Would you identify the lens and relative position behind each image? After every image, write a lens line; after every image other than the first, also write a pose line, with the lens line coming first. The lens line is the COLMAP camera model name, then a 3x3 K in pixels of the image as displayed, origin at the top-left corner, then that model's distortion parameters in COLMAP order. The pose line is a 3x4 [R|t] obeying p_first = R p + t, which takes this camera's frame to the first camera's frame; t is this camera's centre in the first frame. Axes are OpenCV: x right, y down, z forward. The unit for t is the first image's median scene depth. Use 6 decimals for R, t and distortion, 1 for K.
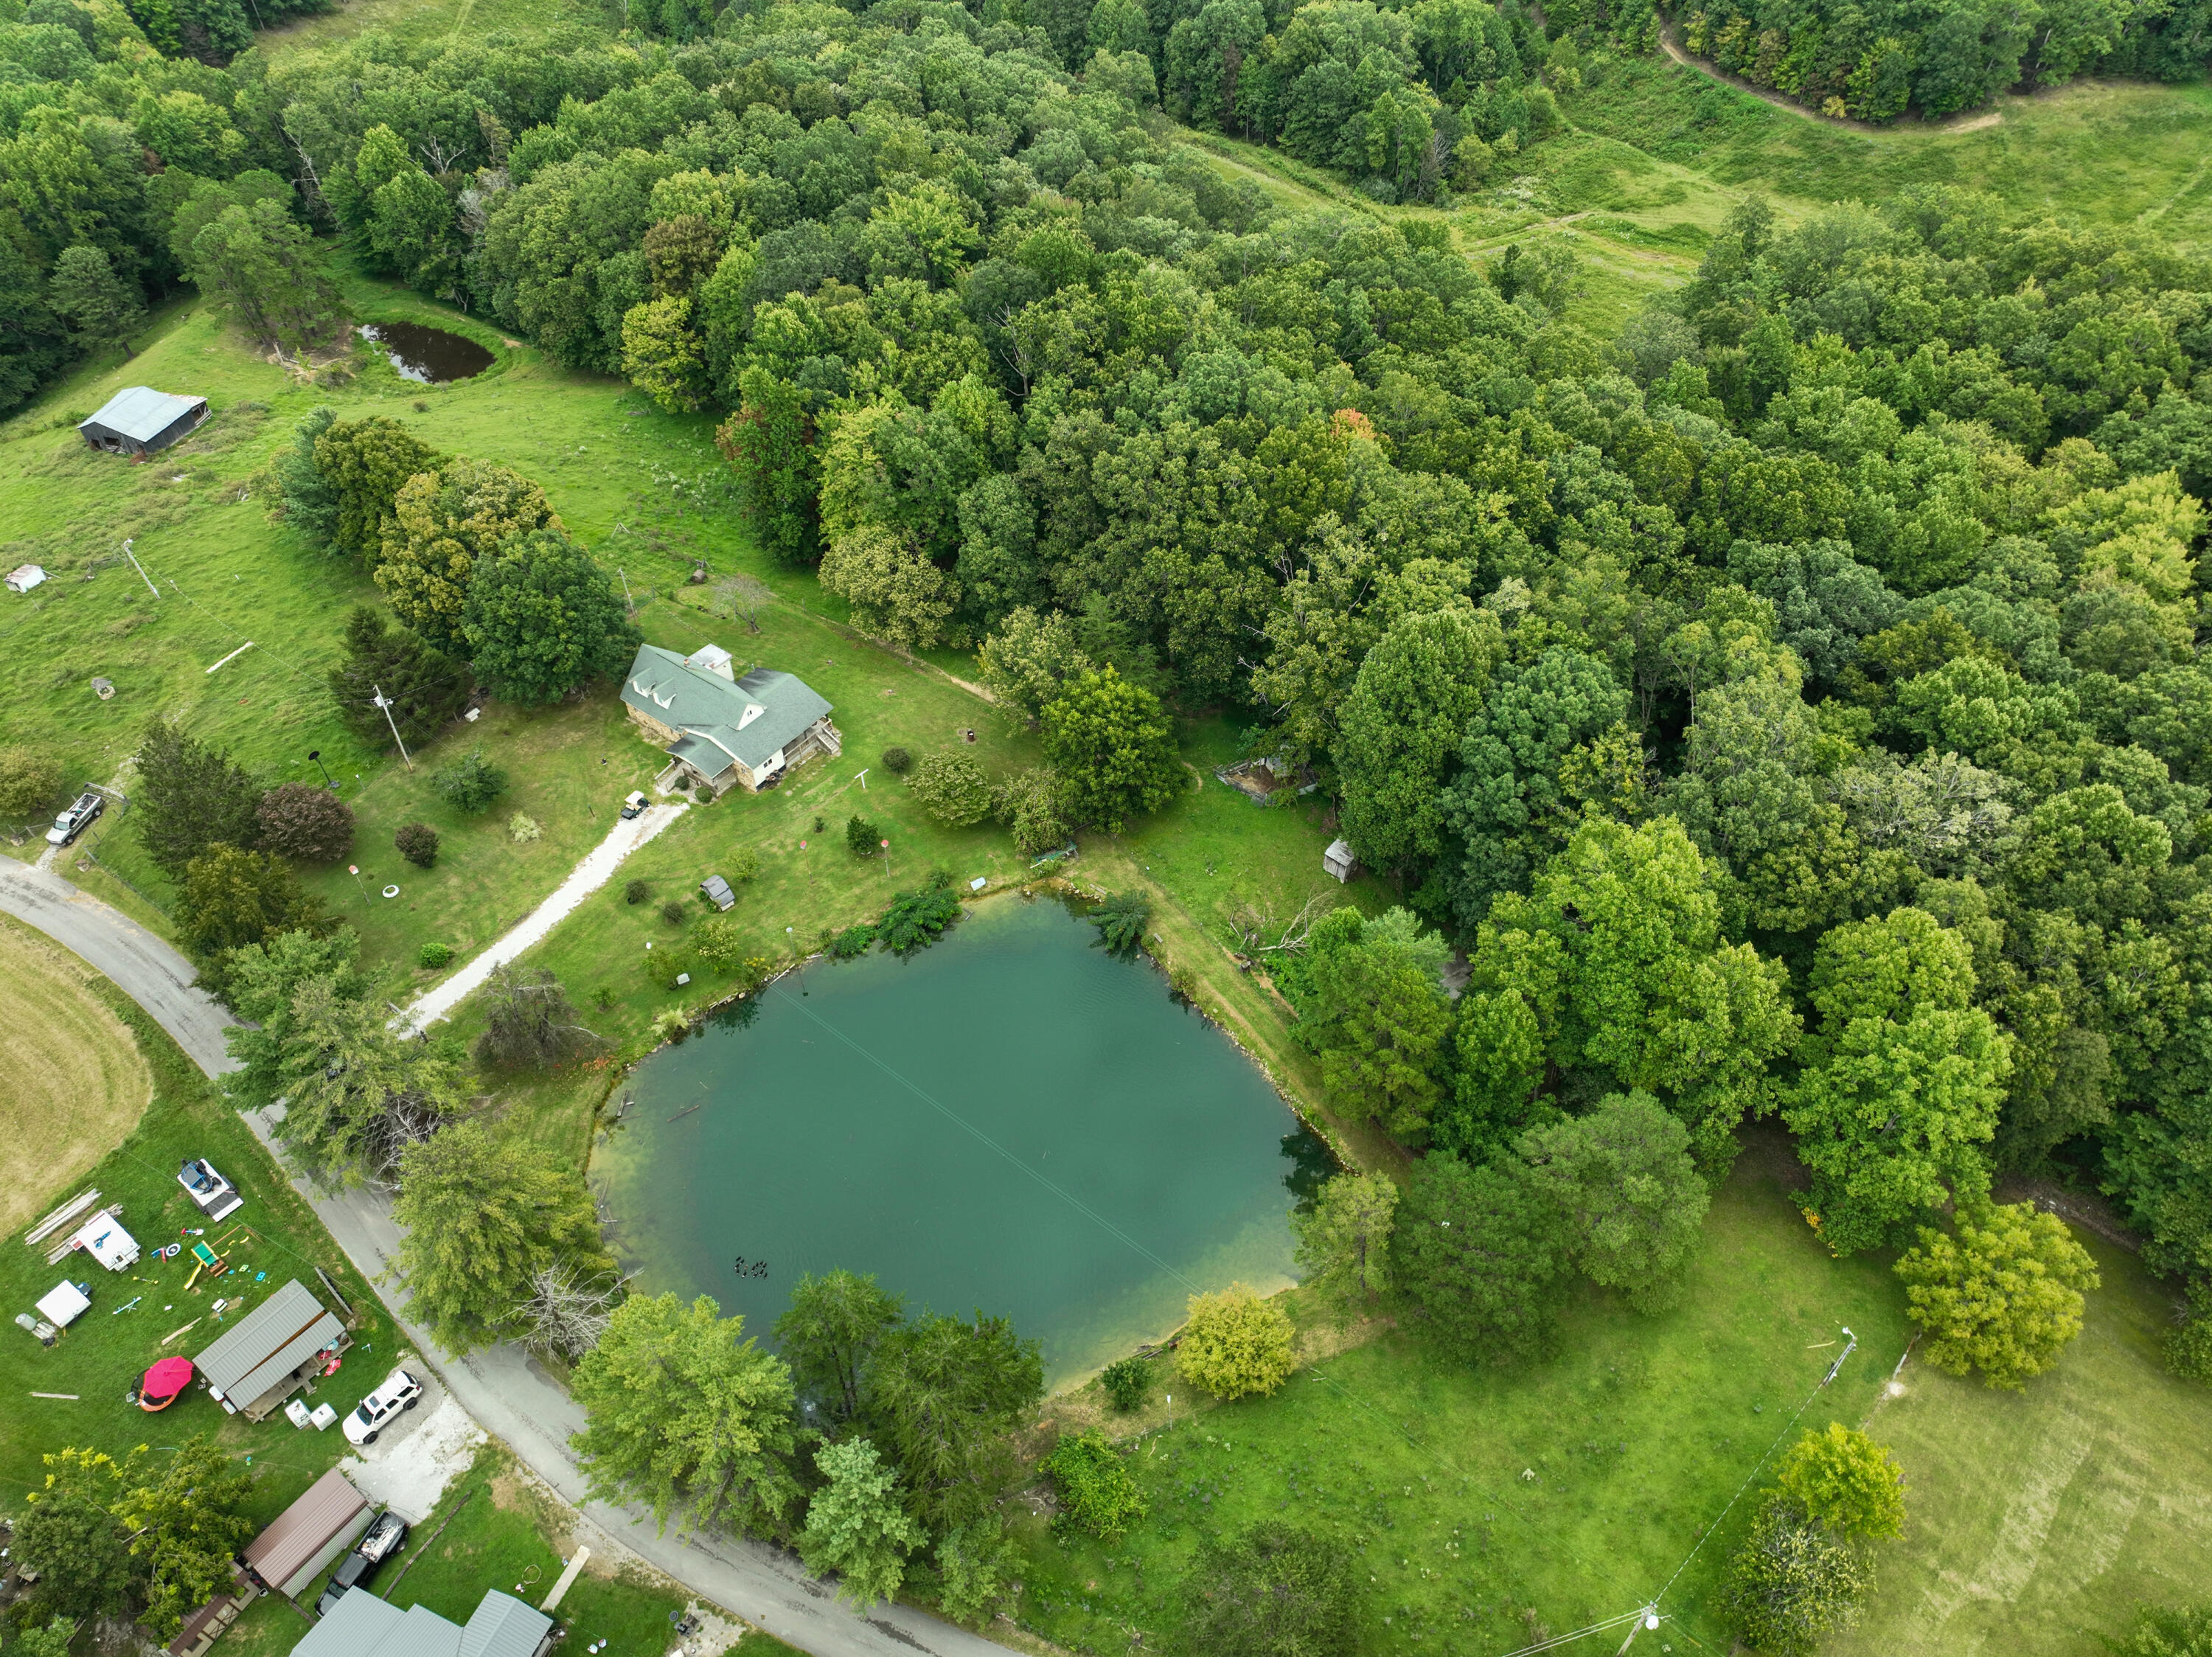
lens RADIAL K [[1554.1, 0, 1112.8], [0, 1554.1, 823.5], [0, 0, 1]] dist [0.001849, 0.015196]
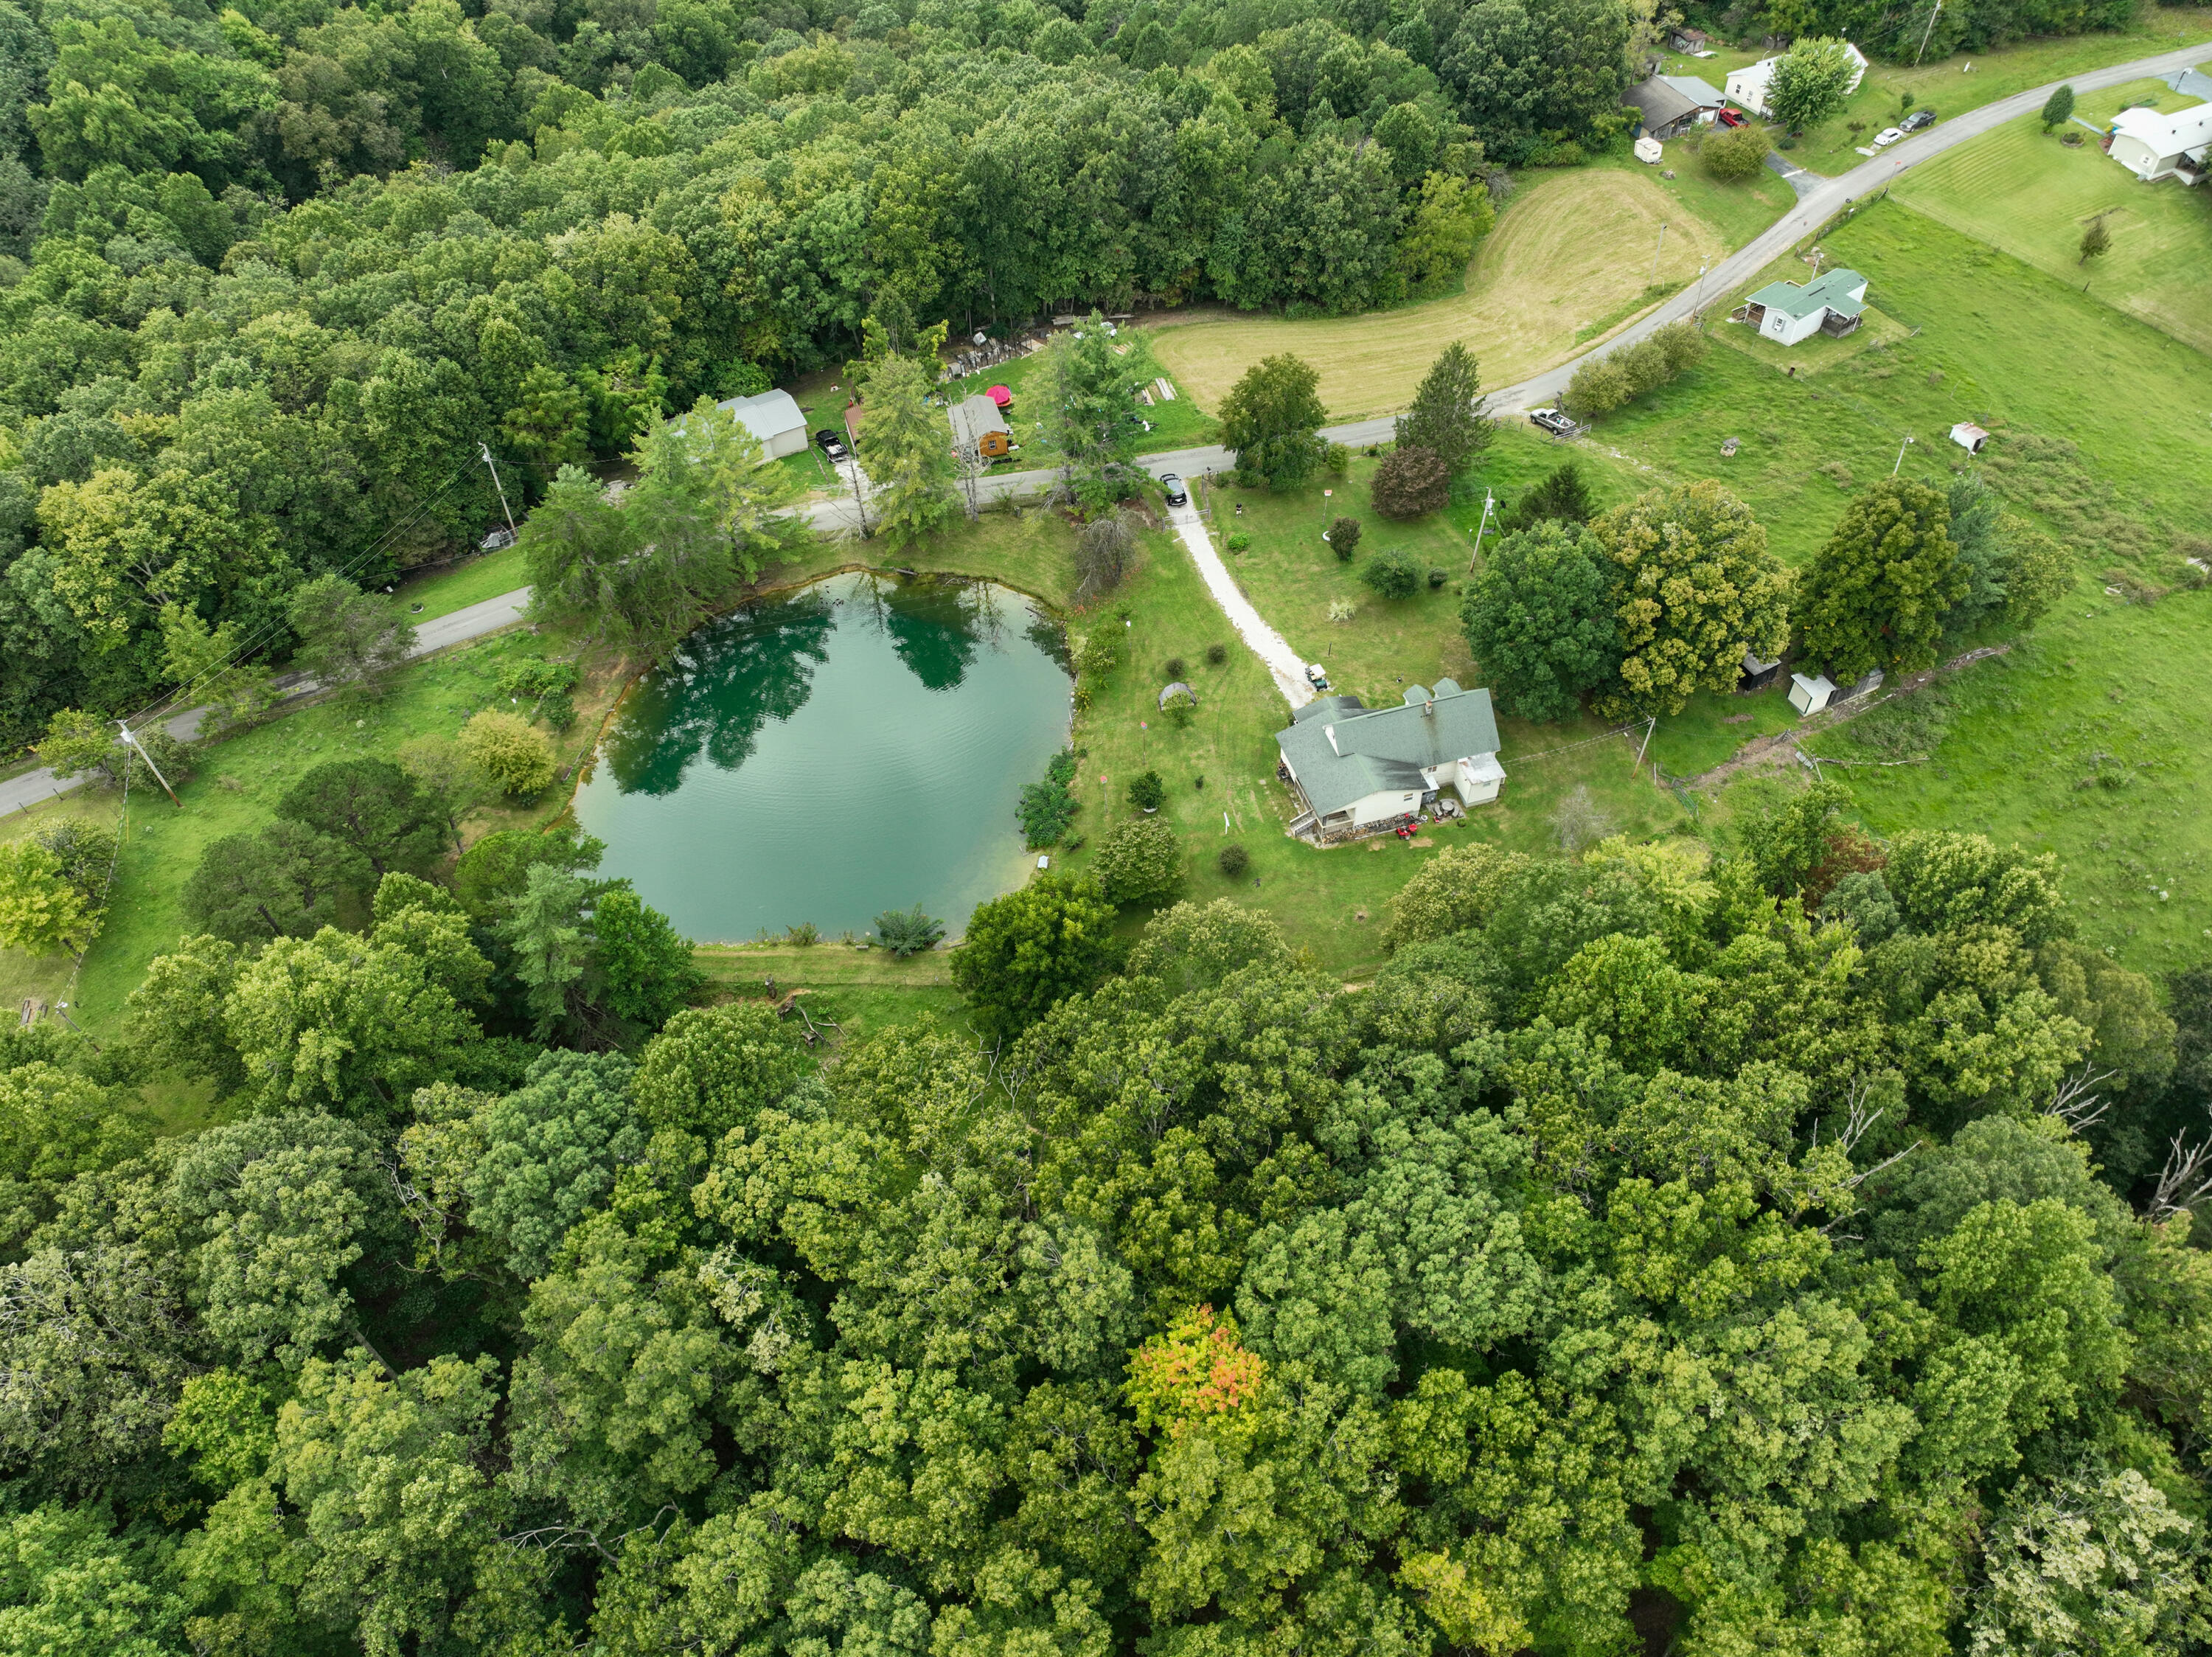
lens RADIAL K [[1554.1, 0, 1120.0], [0, 1554.1, 824.5], [0, 0, 1]] dist [0.001849, 0.015196]
pose [[-0.592584, 0.618494, -0.516051, 0.367457], [-0.547054, 0.161231, 0.821423, -0.781666], [0.591249, 0.769070, 0.242807, 0.760577]]
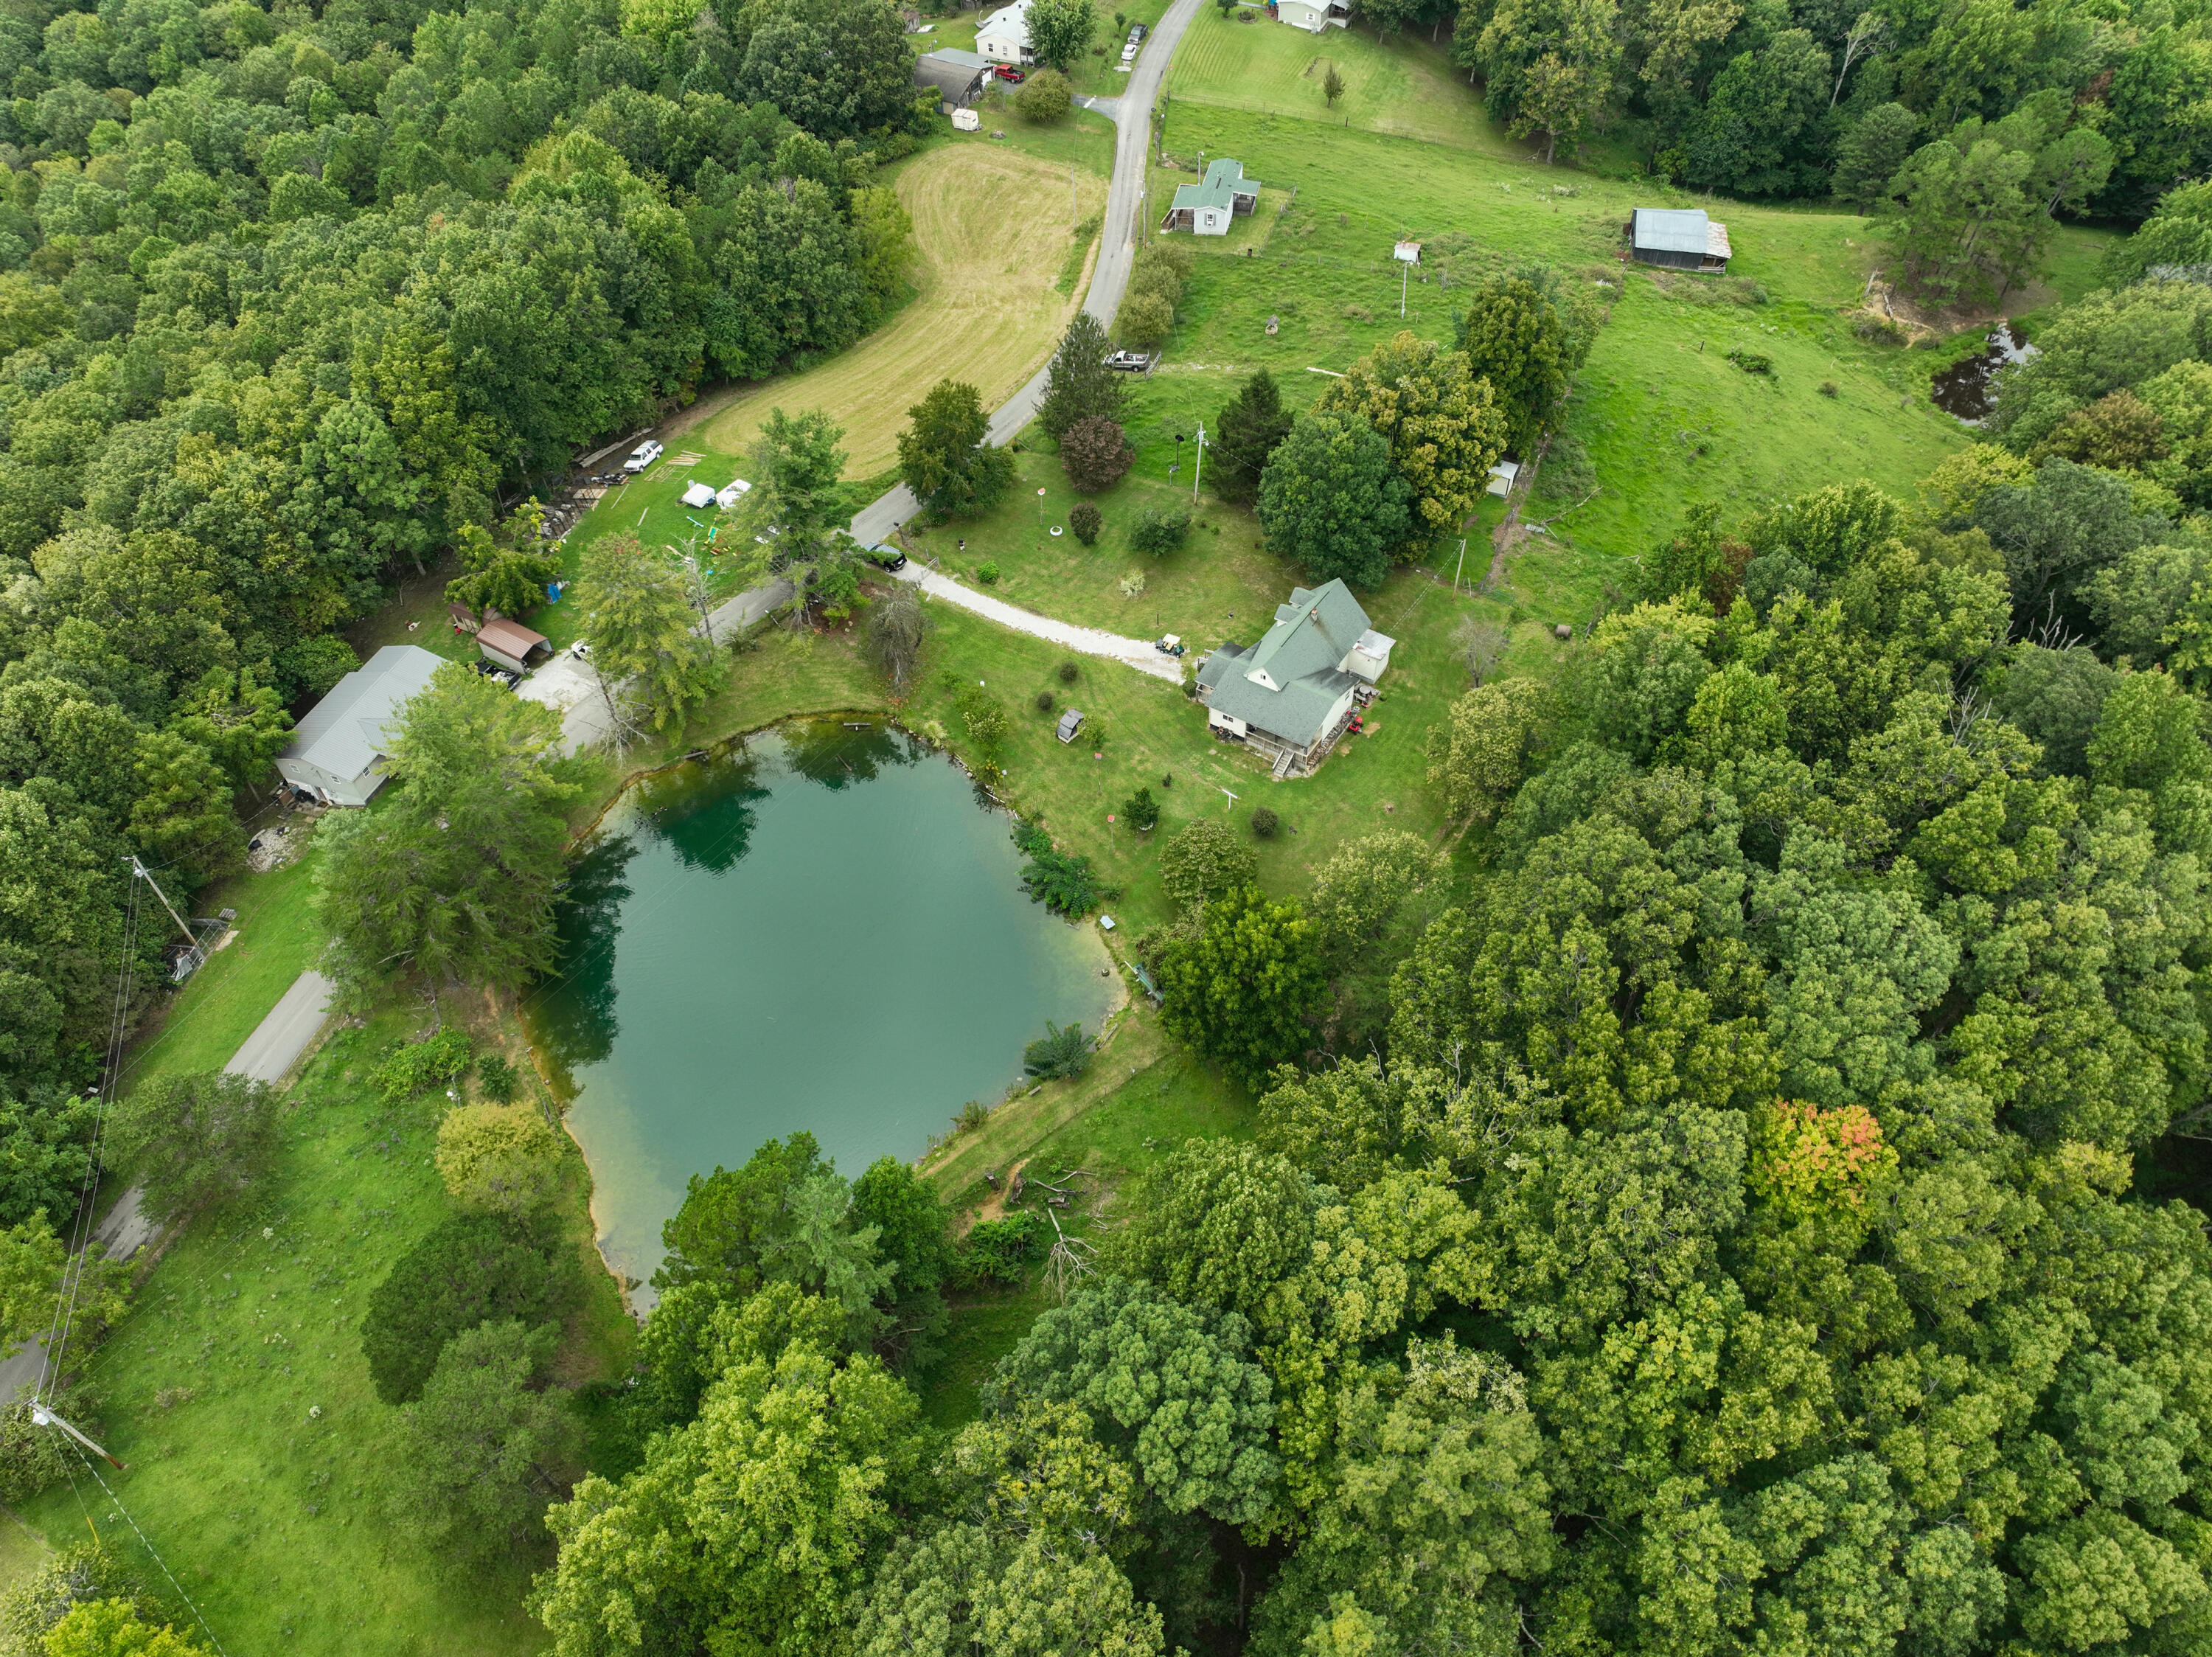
lens RADIAL K [[1554.1, 0, 1118.7], [0, 1554.1, 820.2], [0, 0, 1]] dist [0.001849, 0.015196]
pose [[0.068142, 0.749261, -0.658760, 0.479911], [-0.695516, 0.509067, 0.507058, -0.467986], [0.715272, 0.423627, 0.555812, 0.447329]]
